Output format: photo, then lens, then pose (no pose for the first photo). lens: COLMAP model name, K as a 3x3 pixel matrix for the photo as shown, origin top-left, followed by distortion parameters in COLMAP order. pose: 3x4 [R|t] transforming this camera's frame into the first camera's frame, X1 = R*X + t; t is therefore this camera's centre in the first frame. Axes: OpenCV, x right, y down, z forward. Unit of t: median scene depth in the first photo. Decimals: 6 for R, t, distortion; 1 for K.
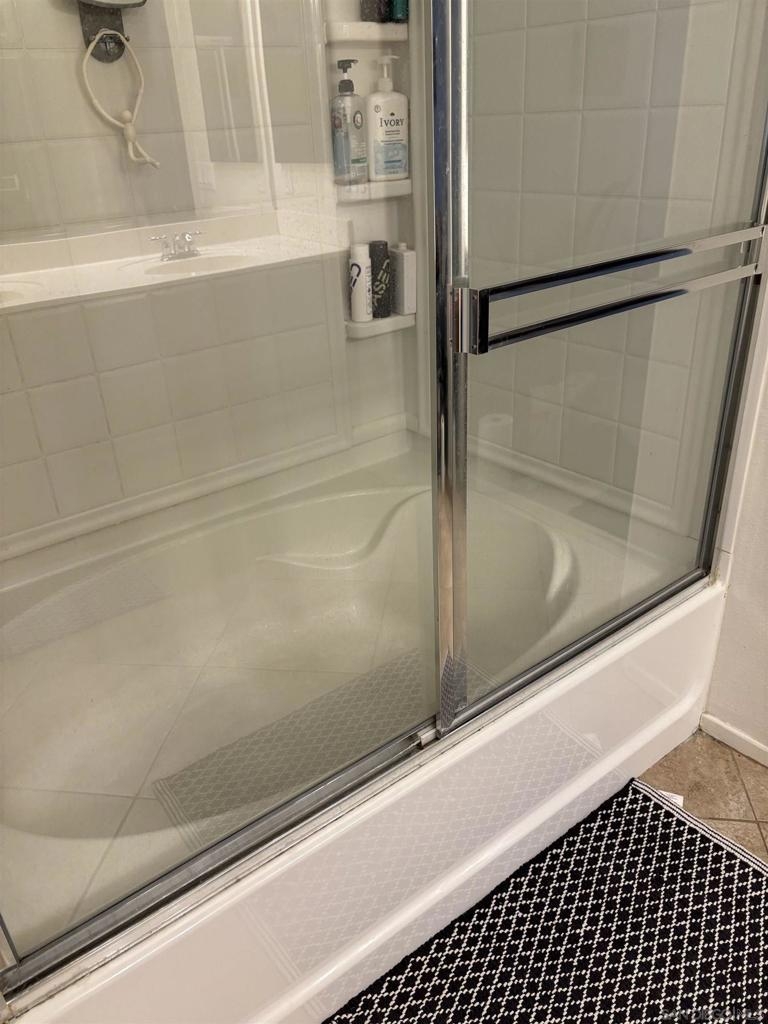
lens RADIAL K [[774.6, 0, 381.2], [0, 774.6, 511.9], [0, 0, 1]] dist [0.036960, -0.047611]
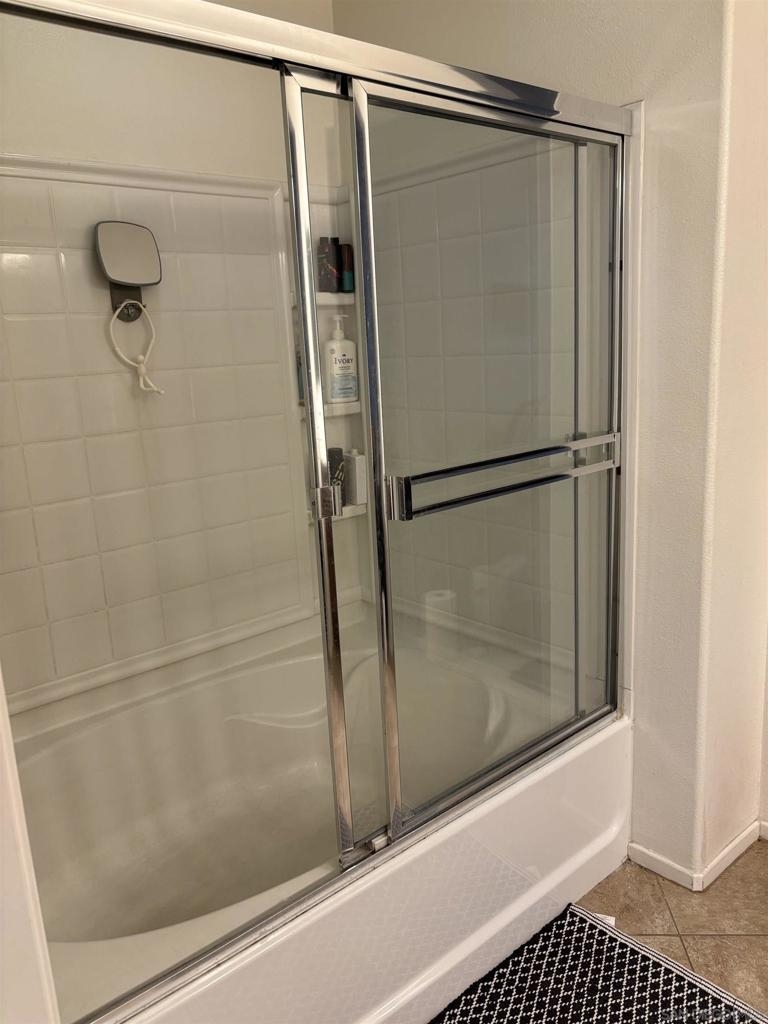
lens RADIAL K [[774.6, 0, 380.3], [0, 774.6, 507.6], [0, 0, 1]] dist [0.036960, -0.047611]
pose [[0.998583, -0.014473, 0.051207, 0.005094], [0.027123, 0.966352, -0.255789, 0.077517], [-0.045782, 0.256816, 0.965375, -0.210917]]
